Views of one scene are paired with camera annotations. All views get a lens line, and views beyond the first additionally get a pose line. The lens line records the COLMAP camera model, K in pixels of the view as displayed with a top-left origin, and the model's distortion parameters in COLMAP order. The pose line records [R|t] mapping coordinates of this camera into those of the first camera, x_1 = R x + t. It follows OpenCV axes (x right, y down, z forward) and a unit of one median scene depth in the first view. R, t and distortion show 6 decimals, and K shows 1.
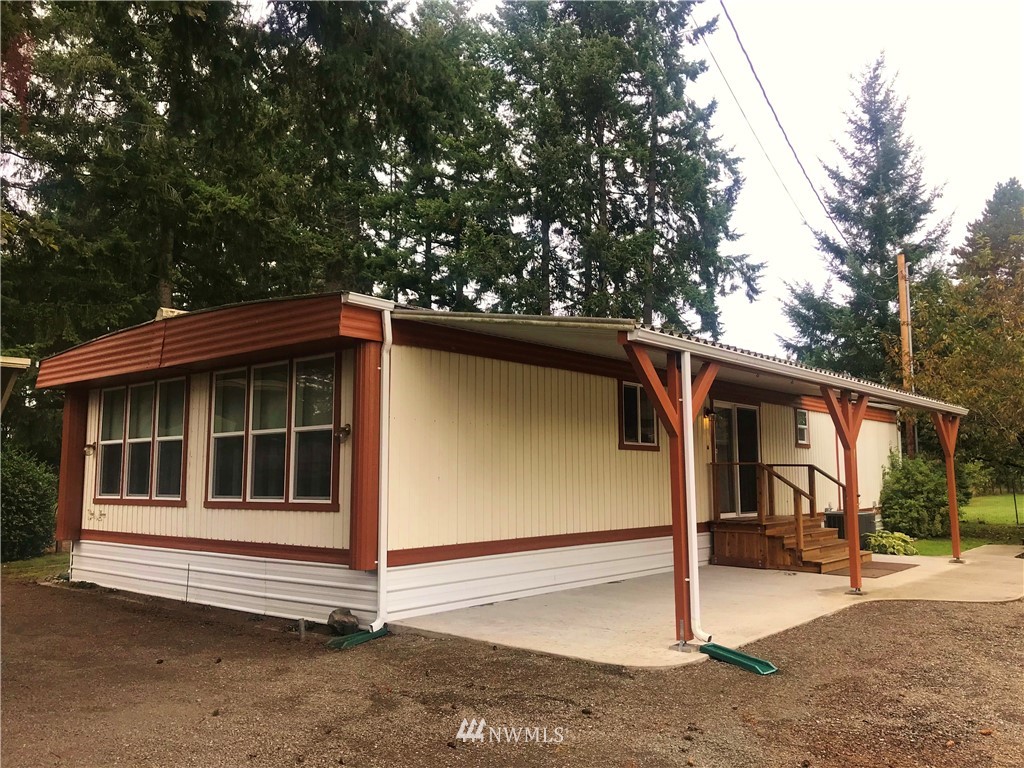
lens RADIAL K [[842.4, 0, 507.3], [0, 842.4, 375.2], [0, 0, 1]] dist [0.022066, -0.000845]
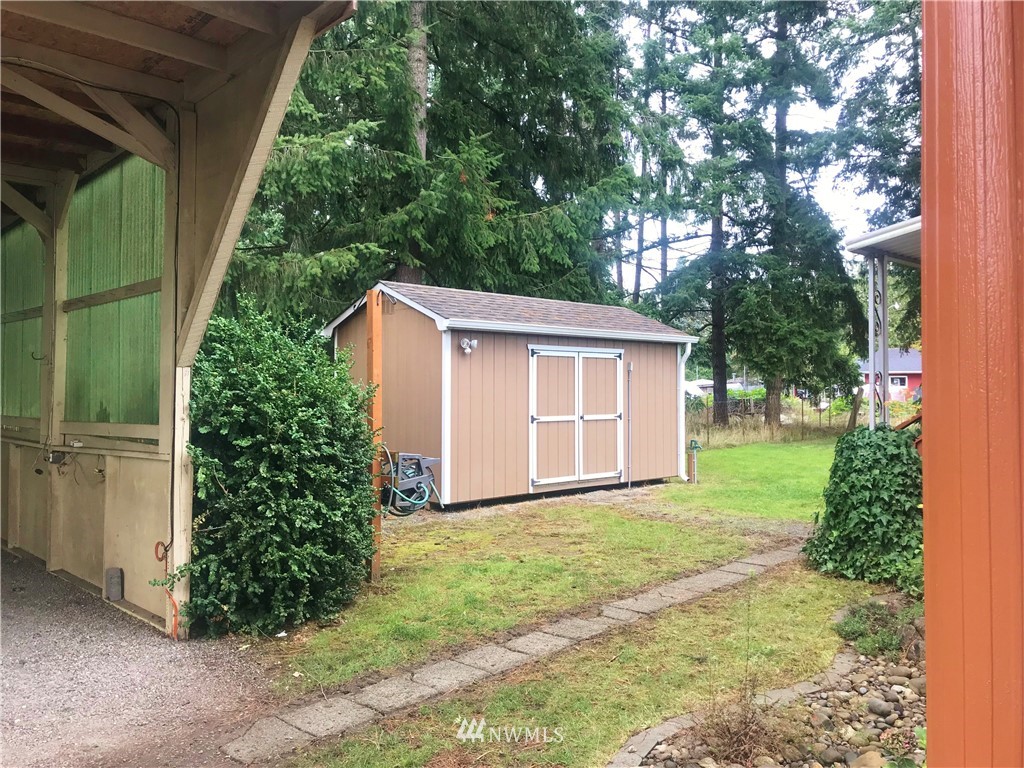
lens RADIAL K [[842.4, 0, 507.3], [0, 842.4, 375.2], [0, 0, 1]] dist [0.022066, -0.000845]
pose [[0.993690, 0.006871, -0.111950, -0.614259], [0.004298, 0.995056, 0.099219, 0.110770], [0.112078, -0.099074, 0.988748, 0.912532]]
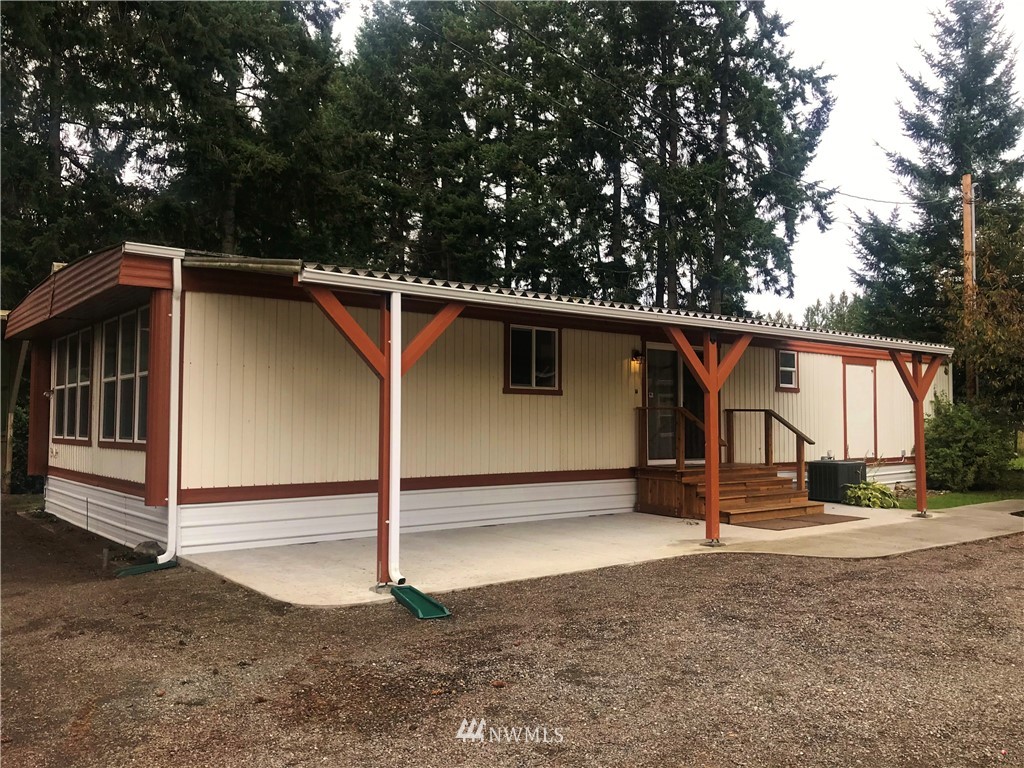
lens RADIAL K [[842.4, 0, 507.3], [0, 842.4, 375.2], [0, 0, 1]] dist [0.022066, -0.000845]
pose [[0.979628, -0.005935, -0.200733, 0.328674], [0.018756, 0.997898, 0.062031, 0.006333], [0.199943, -0.064532, 0.977680, 0.044342]]
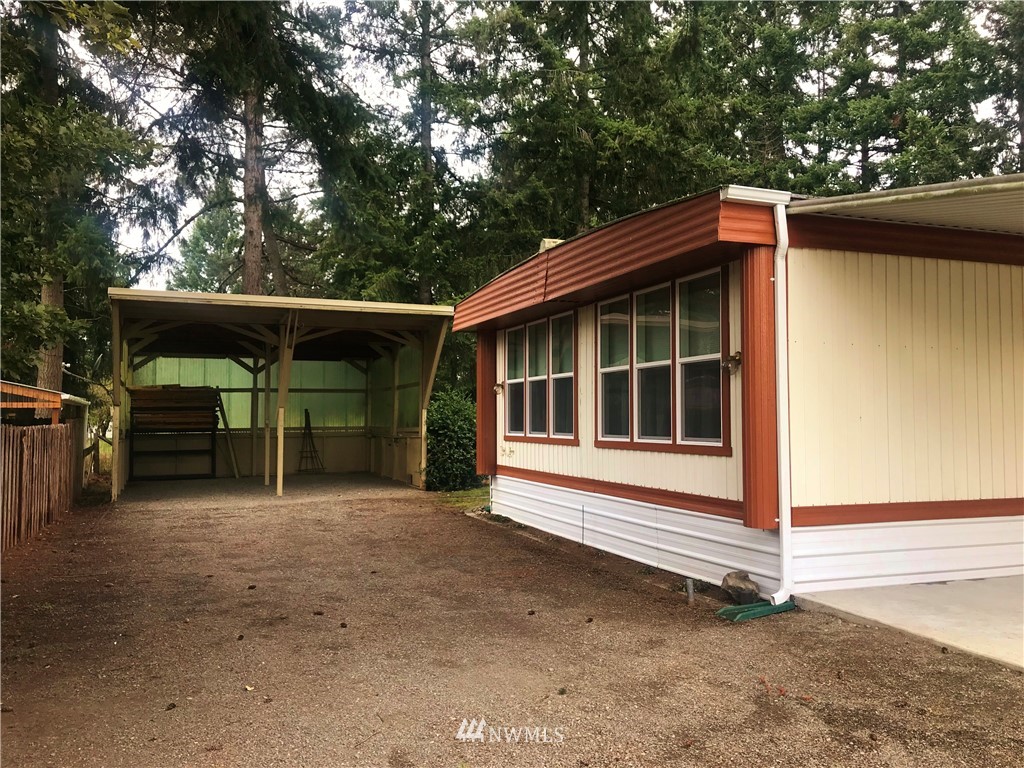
lens RADIAL K [[835.0, 0, 503.9], [0, 835.0, 380.4], [0, 0, 1]] dist [0.022887, -0.005802]
pose [[0.871220, -0.017884, -0.490568, 0.009045], [0.054675, 0.996653, 0.060767, 0.017821], [0.487839, -0.079764, 0.869282, 0.130568]]
